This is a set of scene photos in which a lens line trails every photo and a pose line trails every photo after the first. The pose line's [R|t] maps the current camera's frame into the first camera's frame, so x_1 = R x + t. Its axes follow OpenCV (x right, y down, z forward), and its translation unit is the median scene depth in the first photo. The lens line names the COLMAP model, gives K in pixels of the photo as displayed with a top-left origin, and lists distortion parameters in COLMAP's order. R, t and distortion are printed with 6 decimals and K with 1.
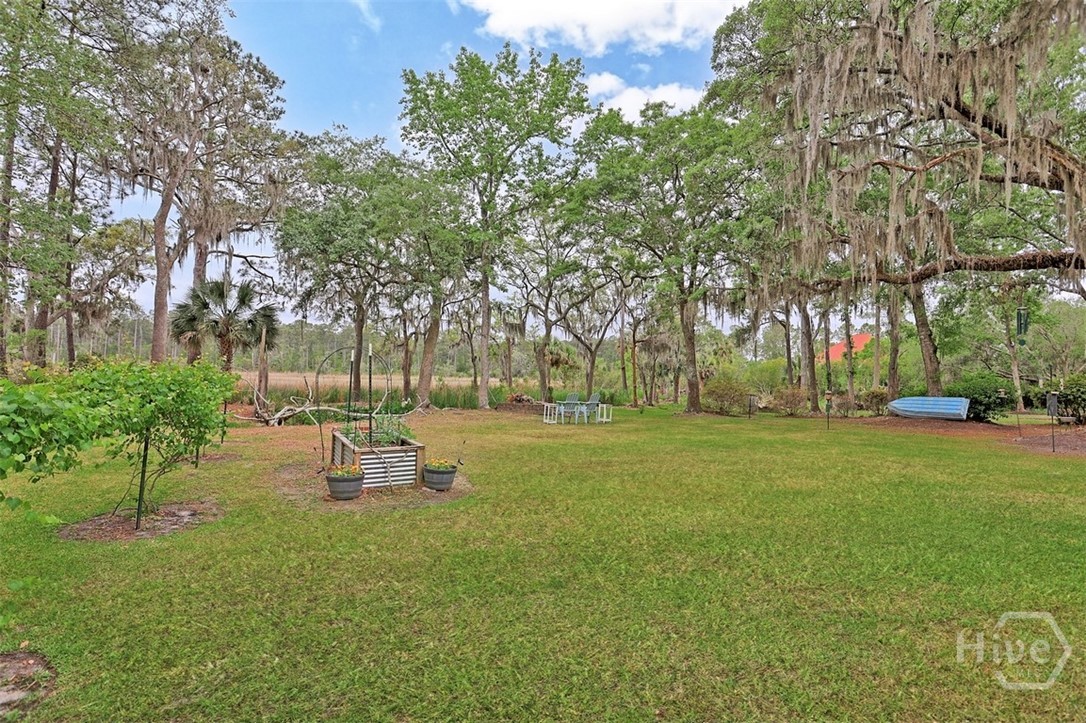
lens RADIAL K [[546.7, 0, 543.0], [0, 546.7, 361.5], [0, 0, 1]] dist [-0.030982, 0.000250]
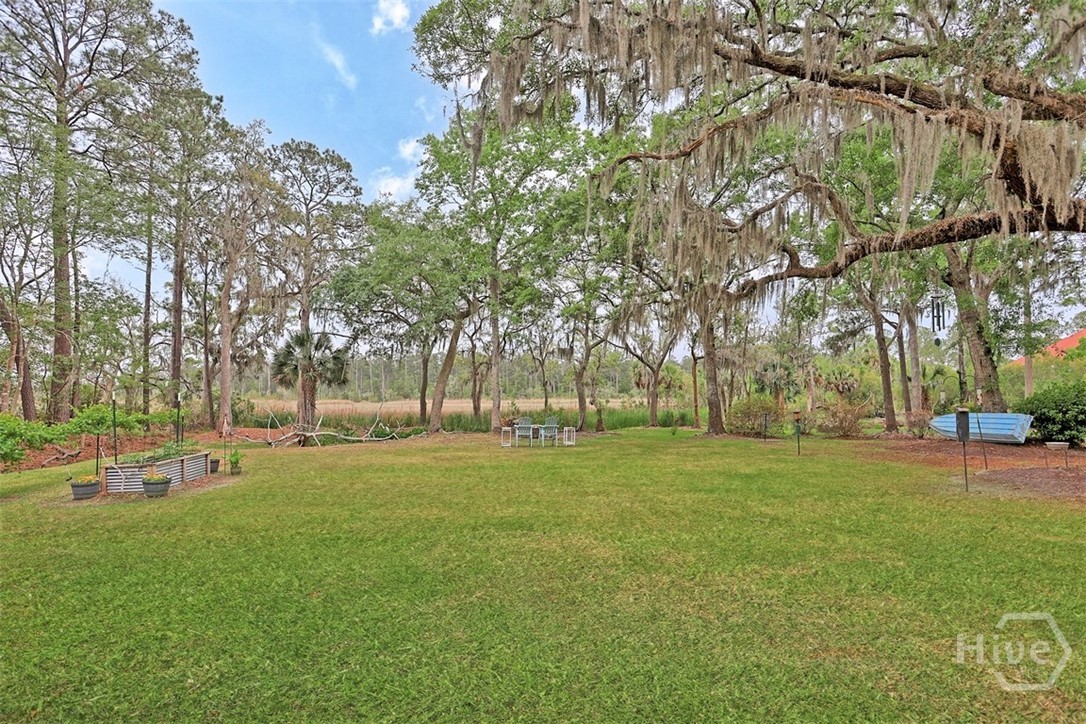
lens RADIAL K [[533.3, 0, 517.8], [0, 533.3, 382.5], [0, 0, 1]] dist [-0.021585, 0.001295]
pose [[0.912107, -0.044318, -0.407549, 0.429162], [0.044568, 0.998967, -0.008885, 0.000467], [0.407521, -0.010060, 0.913140, 0.059620]]
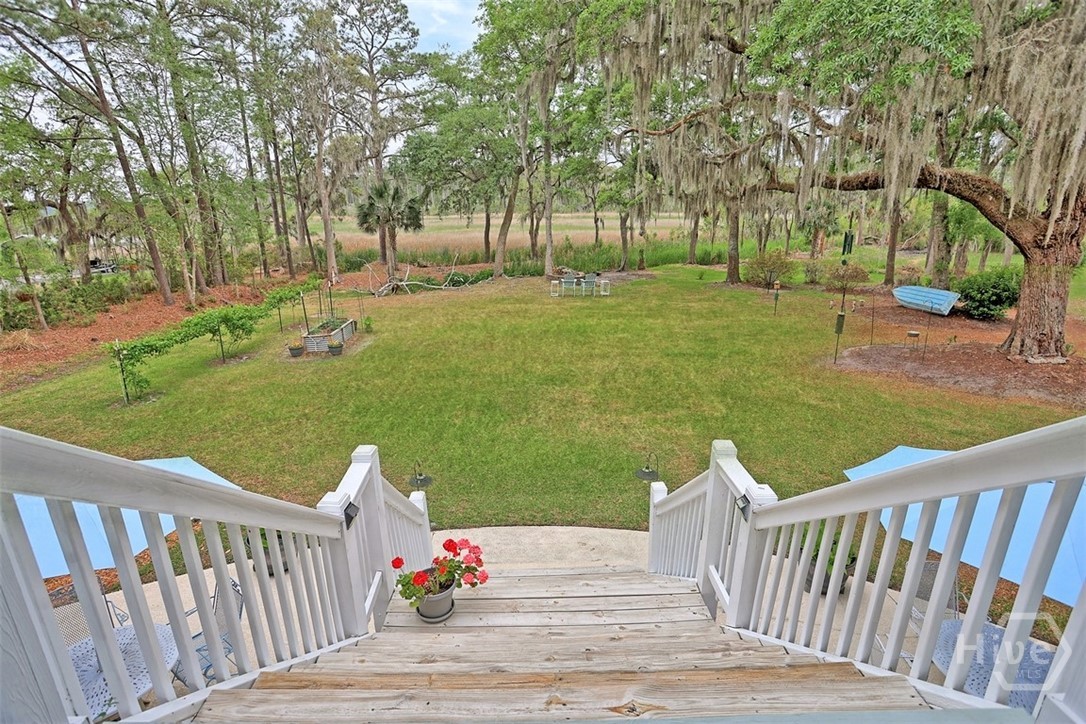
lens RADIAL K [[533.3, 0, 517.8], [0, 533.3, 382.5], [0, 0, 1]] dist [-0.021585, 0.001295]
pose [[0.859120, 0.123204, -0.496723, 0.581511], [0.062628, 0.937985, 0.340973, -0.138936], [0.507927, -0.324045, 0.798125, -0.165788]]
